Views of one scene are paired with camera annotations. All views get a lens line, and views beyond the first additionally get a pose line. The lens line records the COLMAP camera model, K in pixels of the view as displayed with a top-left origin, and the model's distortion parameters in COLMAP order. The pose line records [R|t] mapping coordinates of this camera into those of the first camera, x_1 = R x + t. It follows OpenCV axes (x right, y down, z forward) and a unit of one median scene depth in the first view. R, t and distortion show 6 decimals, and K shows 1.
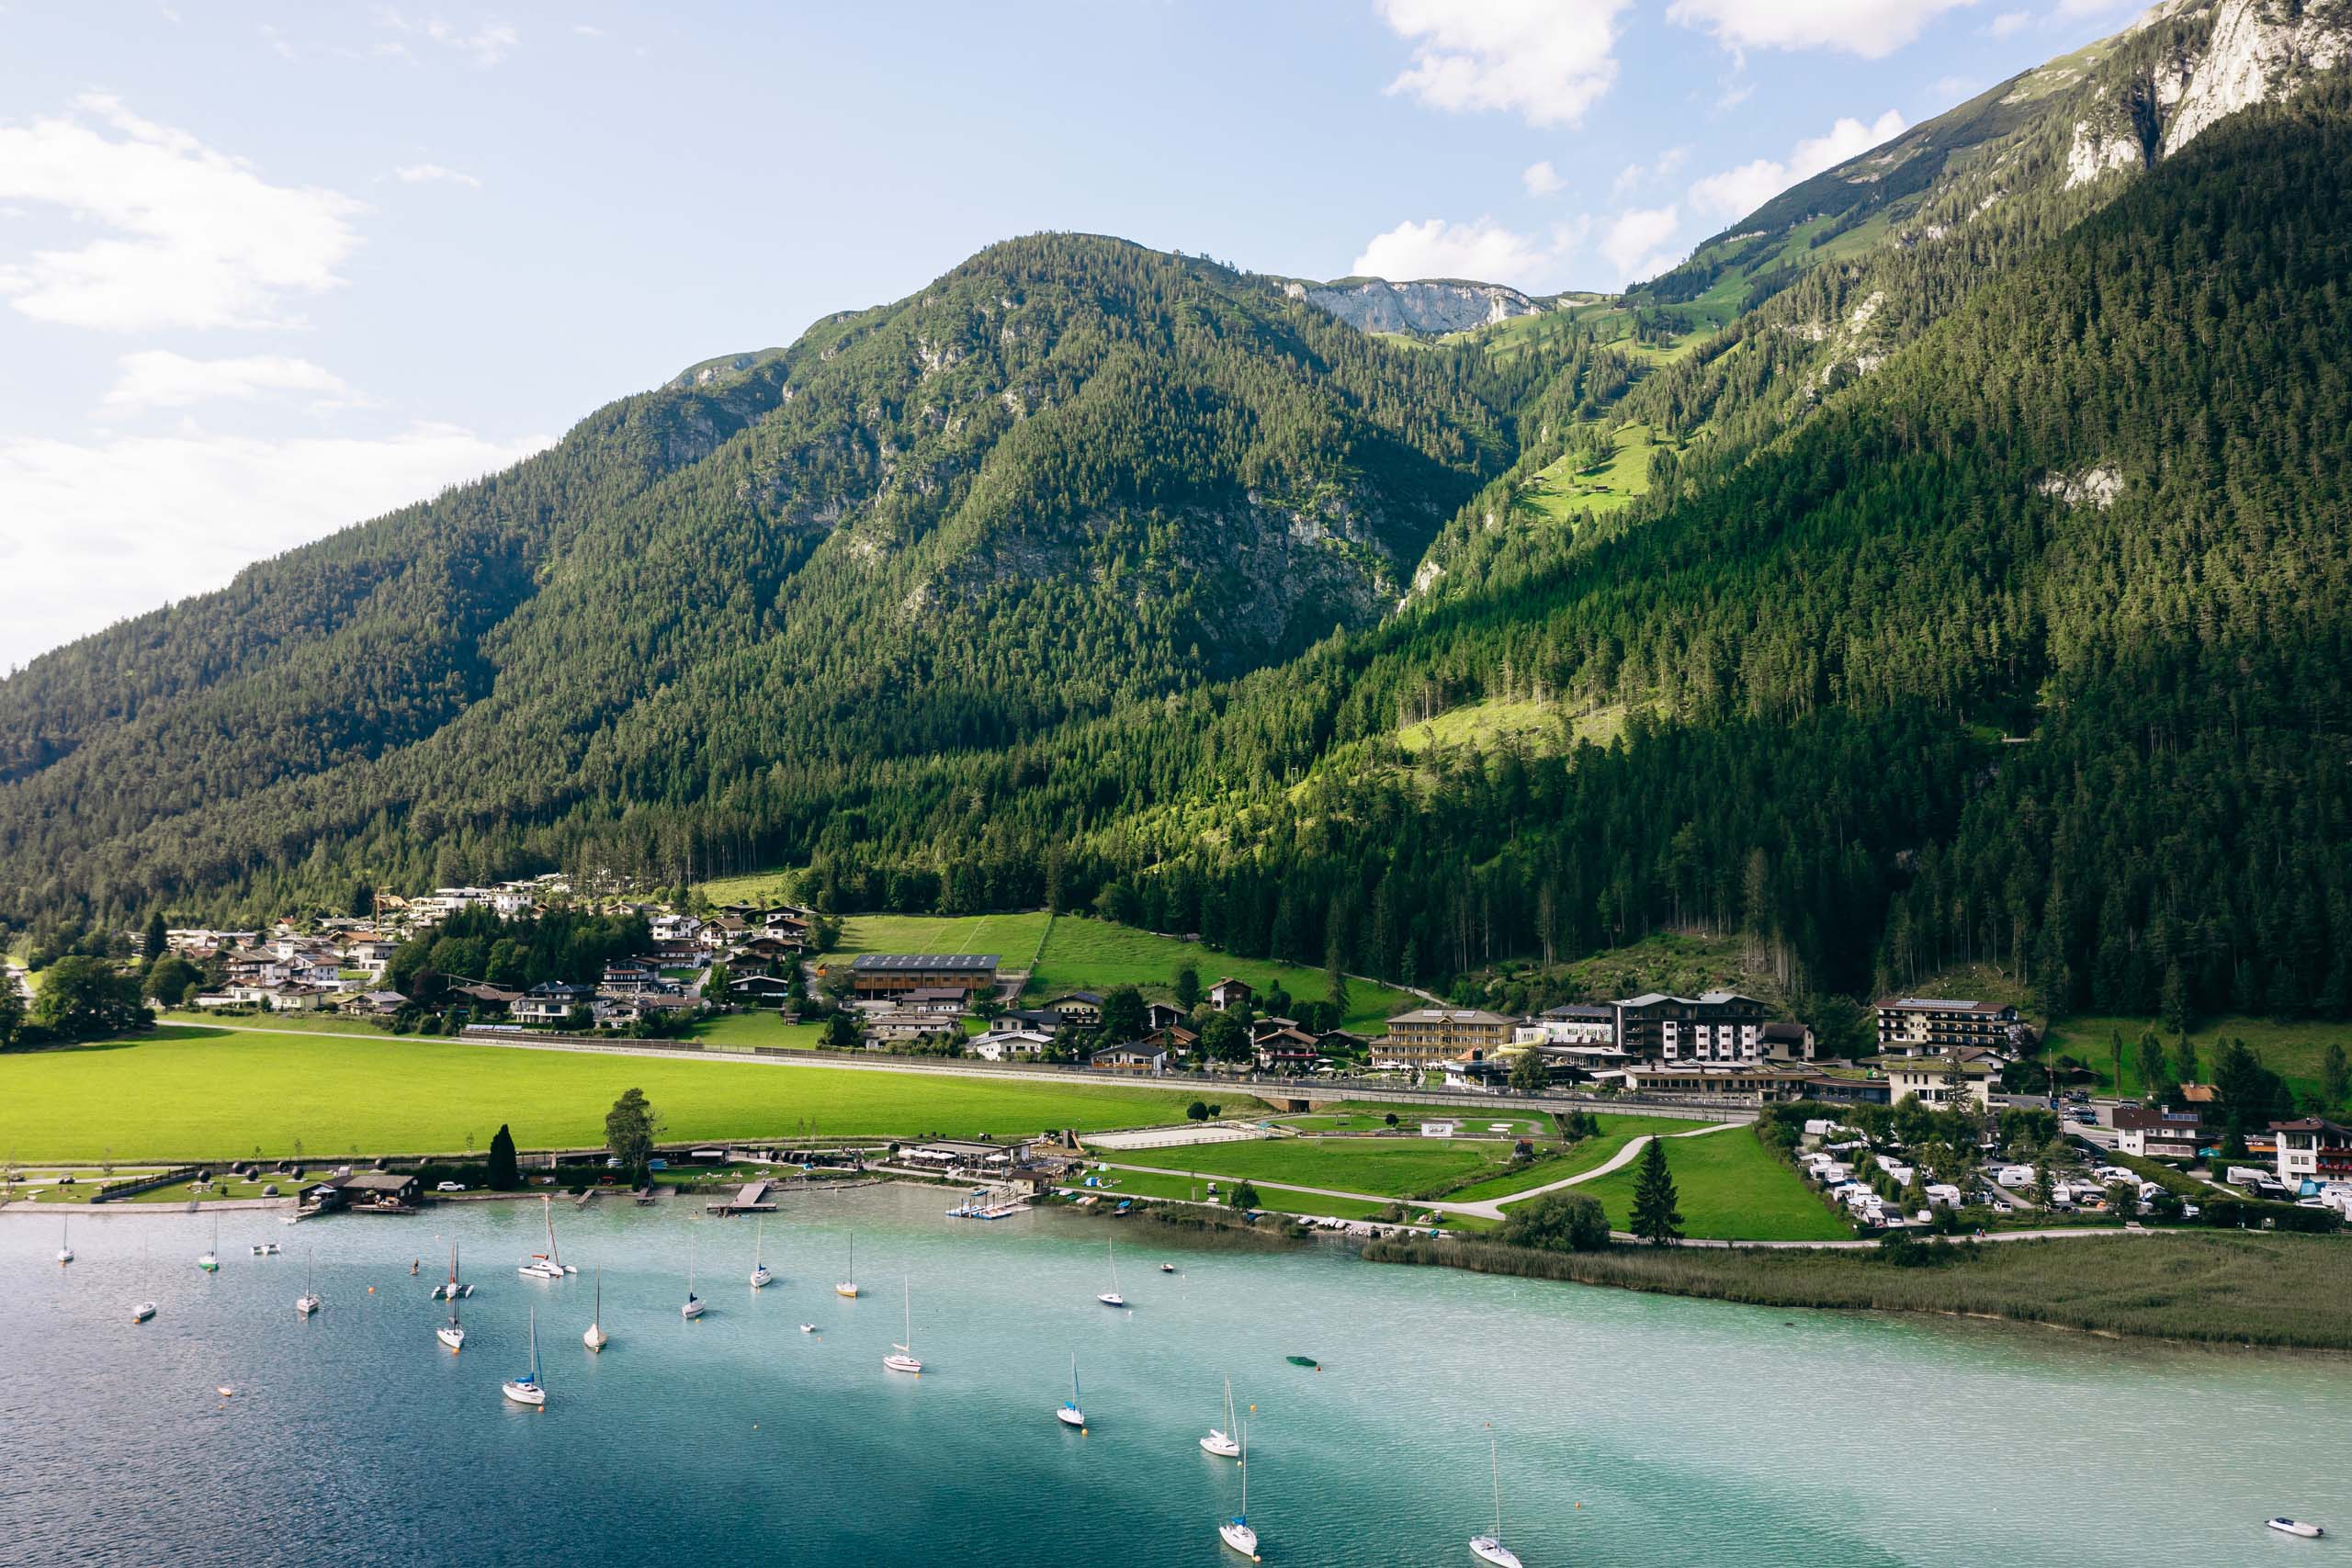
lens RADIAL K [[2520.9, 0, 1079.8], [0, 2520.9, 735.5], [0, 0, 1]] dist [-0.012371, 0.038682]
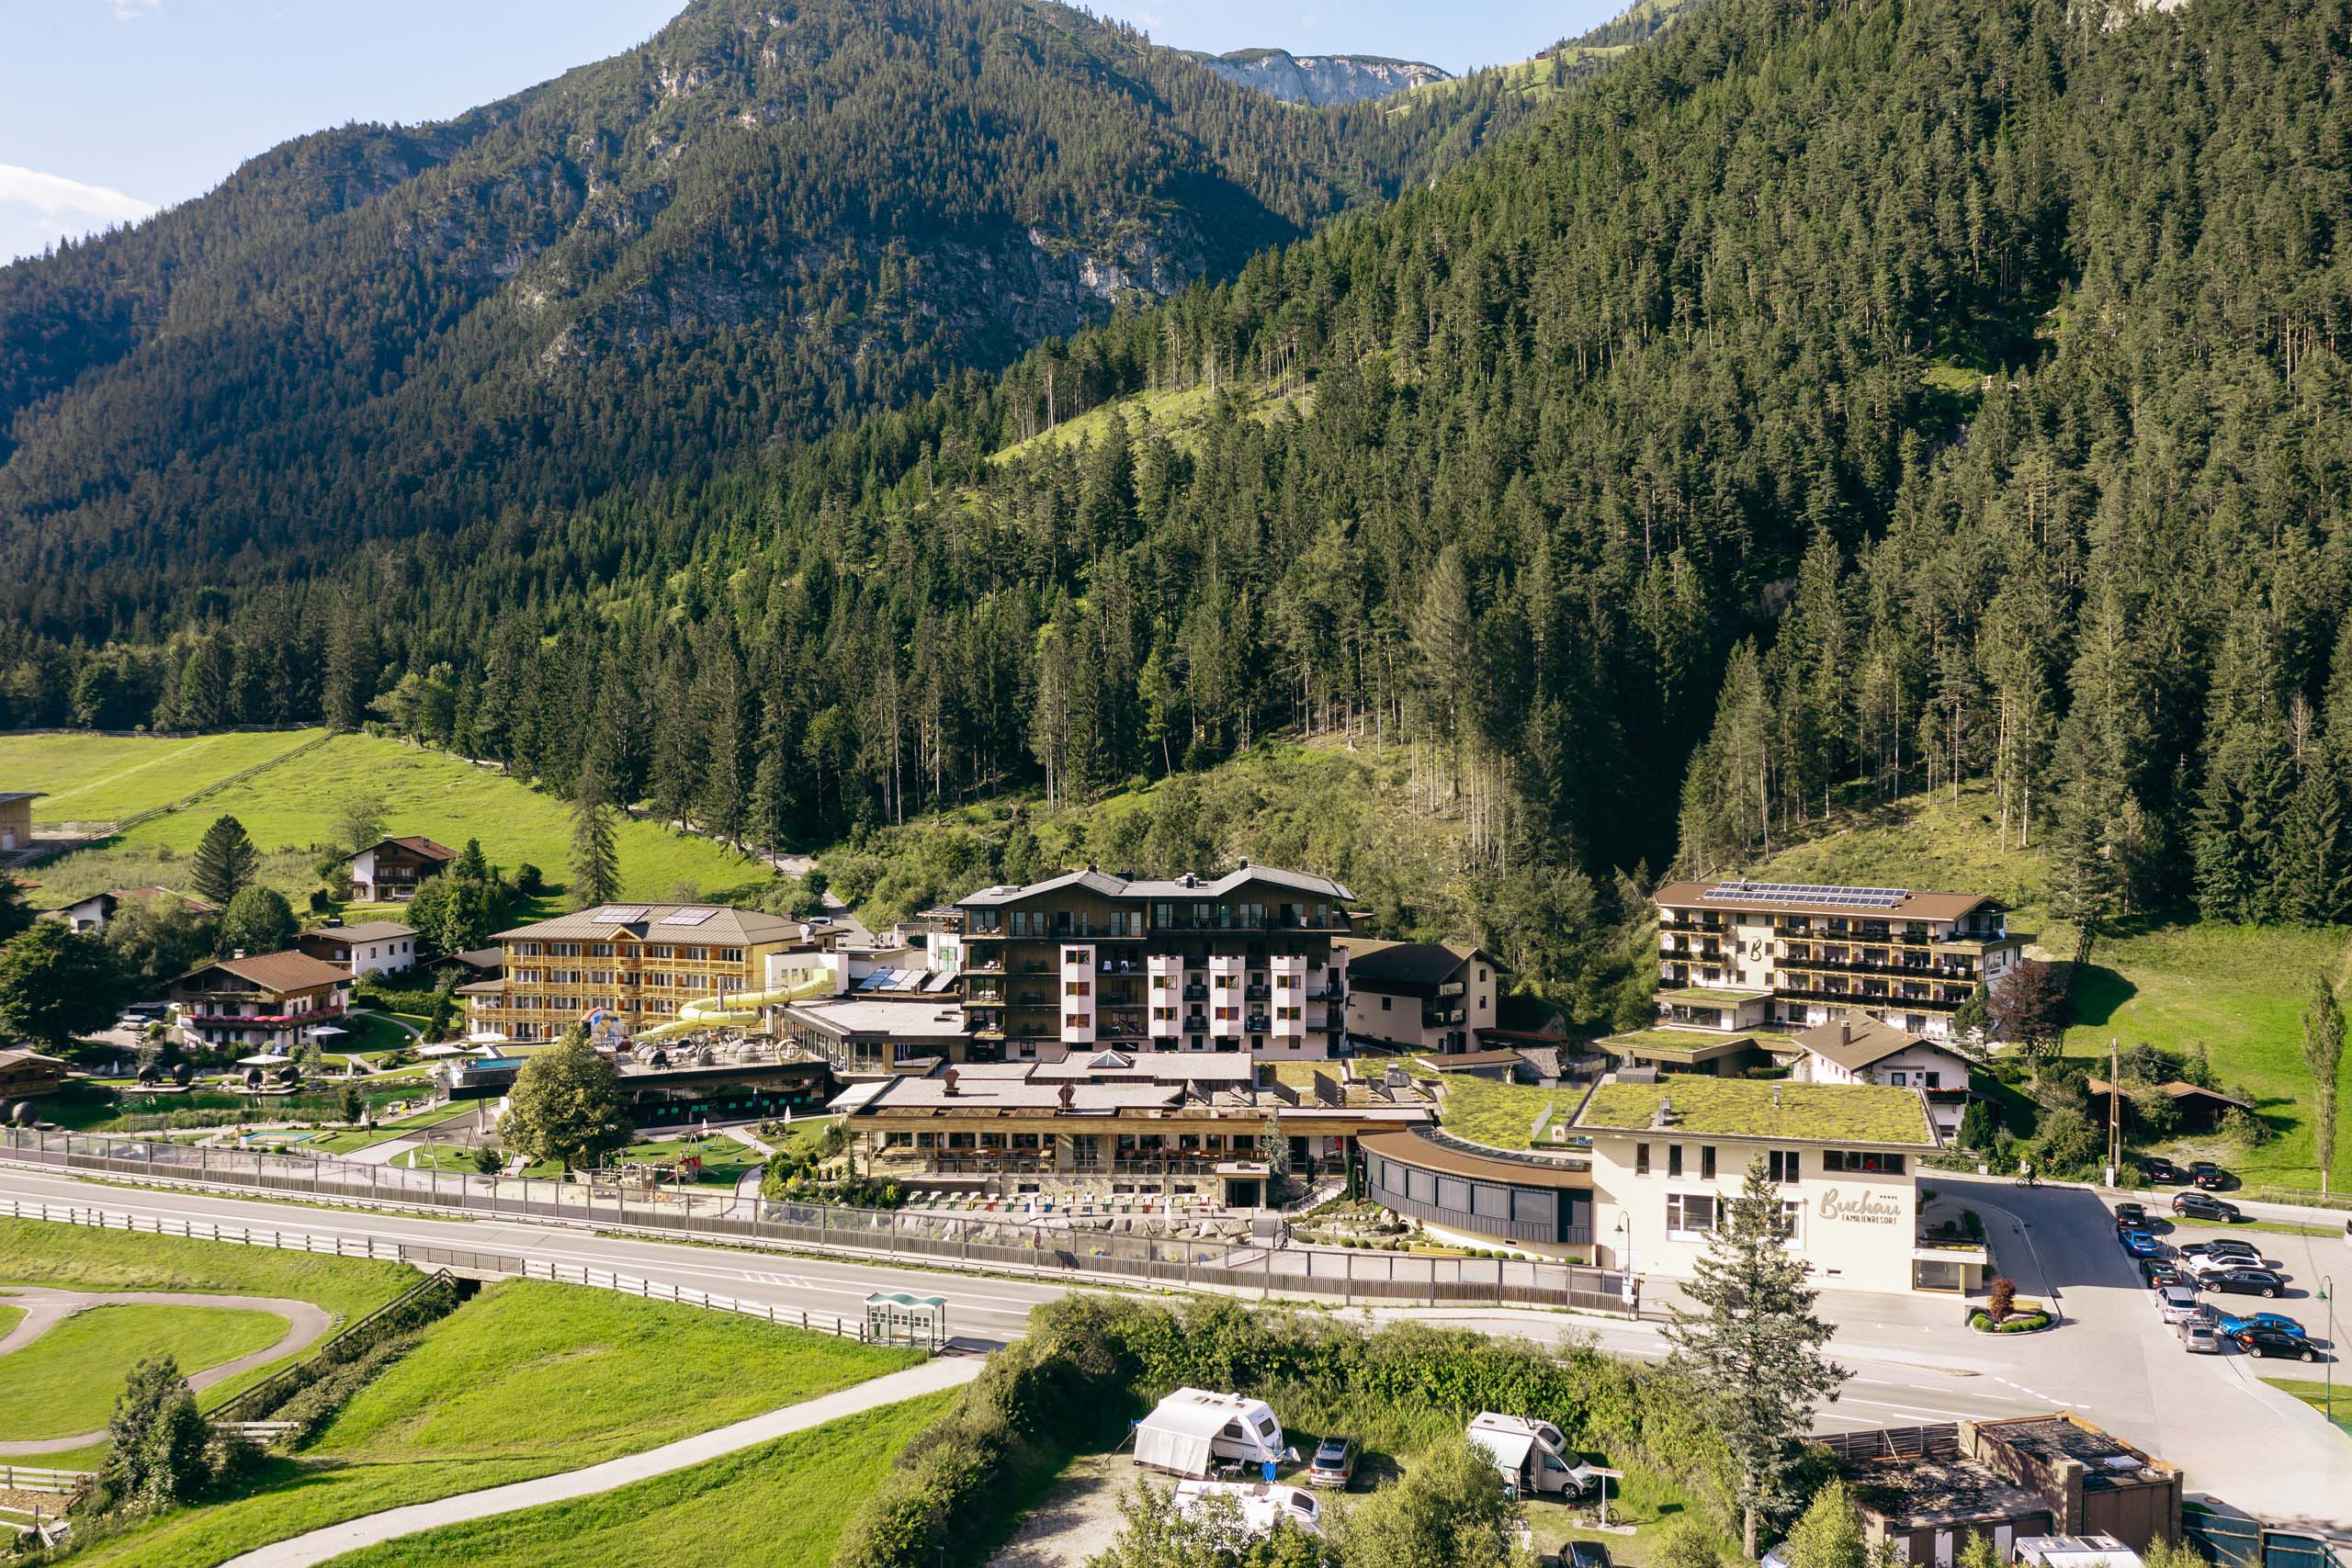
lens RADIAL K [[2312.3, 0, 1169.2], [0, 2312.3, 889.0], [0, 0, 1]] dist [-0.002867, -0.009176]
pose [[0.999767, -0.001898, 0.021505, 0.104259], [-0.000532, 0.993661, 0.112421, 0.029136], [-0.021582, -0.112406, 0.993428, 0.287648]]
